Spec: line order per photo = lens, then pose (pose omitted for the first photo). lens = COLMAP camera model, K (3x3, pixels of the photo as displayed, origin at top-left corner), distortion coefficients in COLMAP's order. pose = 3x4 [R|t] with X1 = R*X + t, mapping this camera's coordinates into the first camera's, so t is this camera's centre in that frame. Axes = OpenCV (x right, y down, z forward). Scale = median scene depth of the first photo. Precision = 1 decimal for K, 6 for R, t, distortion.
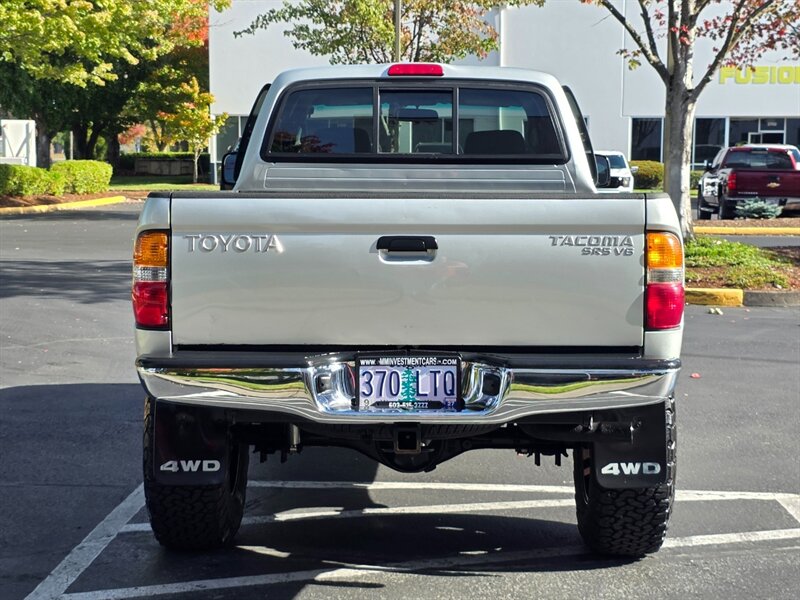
lens RADIAL K [[1462.9, 0, 457.2], [0, 1462.9, 283.3], [0, 0, 1]] dist [0.079337, 0.000000]
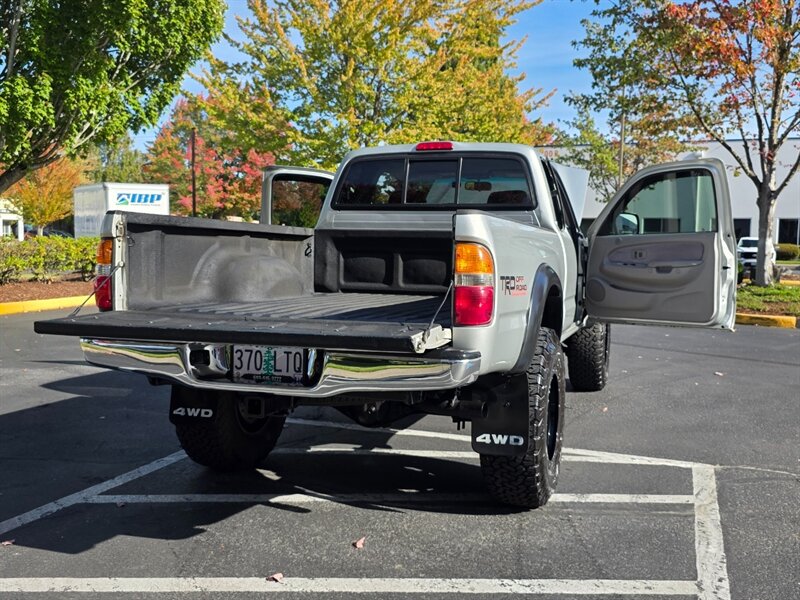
lens RADIAL K [[773.9, 0, 434.5], [0, 773.9, 290.8], [0, 0, 1]] dist [0.051743, 0.000000]
pose [[0.953663, 0.025520, -0.299793, 0.260136], [-0.032567, 0.999298, -0.018533, 0.013814], [0.299109, 0.027438, 0.953824, 0.348852]]
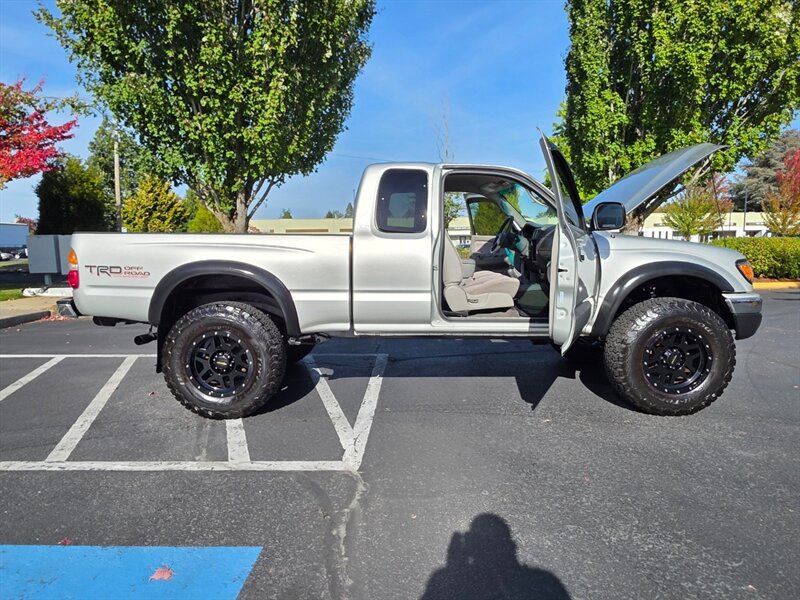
lens RADIAL K [[490.0, 0, 402.2], [0, 490.0, 300.4], [0, 0, 1]] dist [0.003137, 0.000587]
pose [[-0.004711, 0.097081, -0.995265, 0.823494], [-0.065030, 0.993140, 0.097181, -0.055875], [0.997872, 0.065180, 0.001635, 1.340748]]
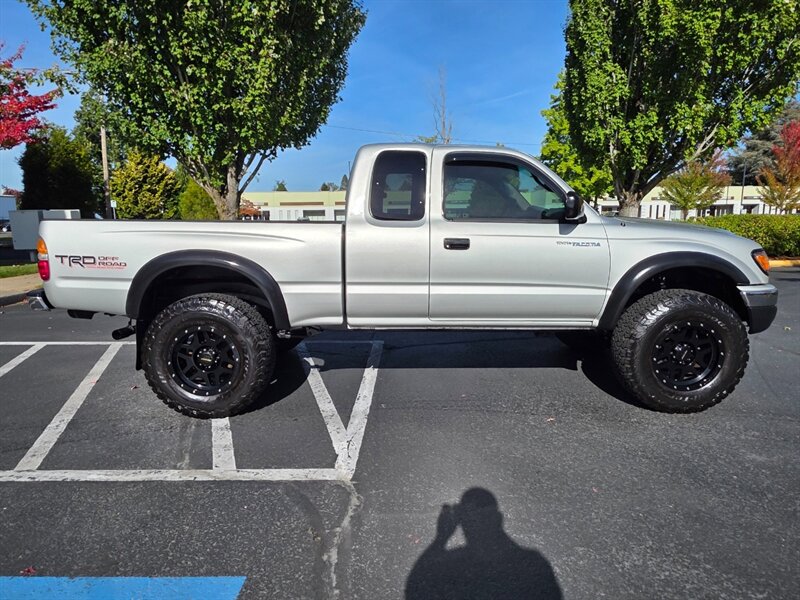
lens RADIAL K [[490.0, 0, 405.0], [0, 490.0, 297.5], [0, 0, 1]] dist [0.003137, 0.000587]
pose [[0.009135, 0.145616, -0.989299, 0.777573], [-0.066781, 0.987220, 0.144694, -0.076902], [0.997726, 0.064745, 0.018742, 1.338851]]
